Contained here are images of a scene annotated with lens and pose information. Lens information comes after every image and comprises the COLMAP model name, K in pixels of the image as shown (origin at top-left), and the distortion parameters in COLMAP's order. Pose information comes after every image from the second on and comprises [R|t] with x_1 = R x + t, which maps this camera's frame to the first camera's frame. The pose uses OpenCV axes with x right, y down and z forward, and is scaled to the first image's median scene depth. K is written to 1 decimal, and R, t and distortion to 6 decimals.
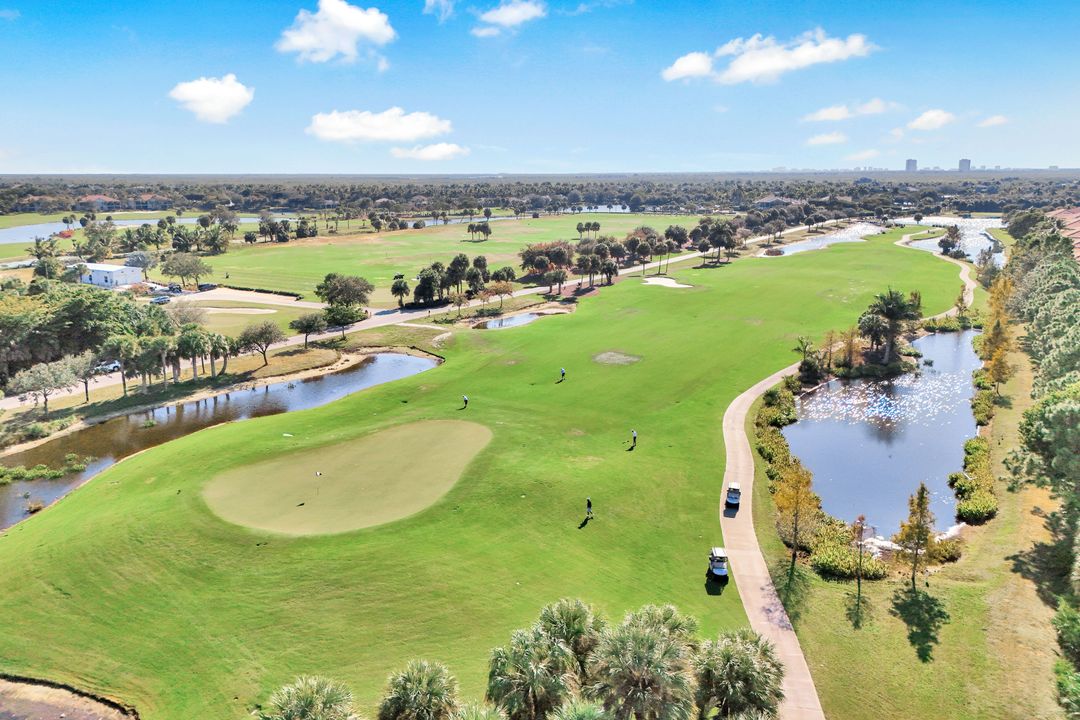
lens RADIAL K [[801.0, 0, 547.2], [0, 801.0, 311.9], [0, 0, 1]] dist [0.068063, -0.056578]
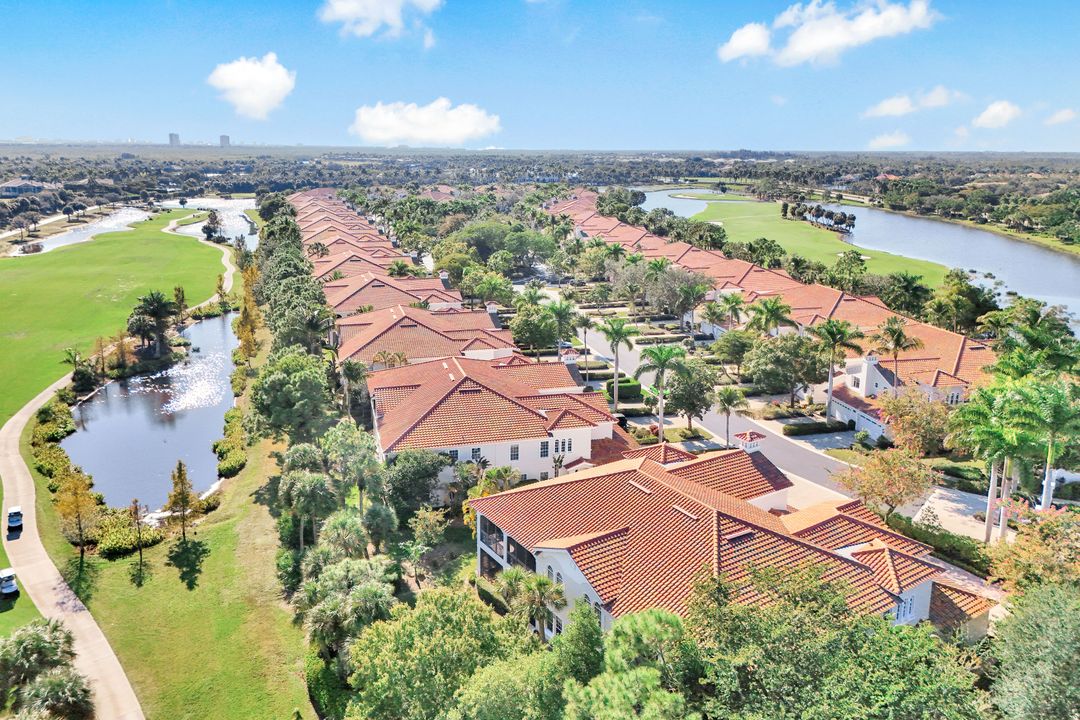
lens RADIAL K [[801.0, 0, 547.2], [0, 801.0, 311.9], [0, 0, 1]] dist [0.068063, -0.056578]
pose [[0.670901, -0.145865, 0.727059, -0.025814], [0.119749, 0.988906, 0.087897, -0.032896], [-0.731814, 0.028095, 0.680925, -0.158152]]
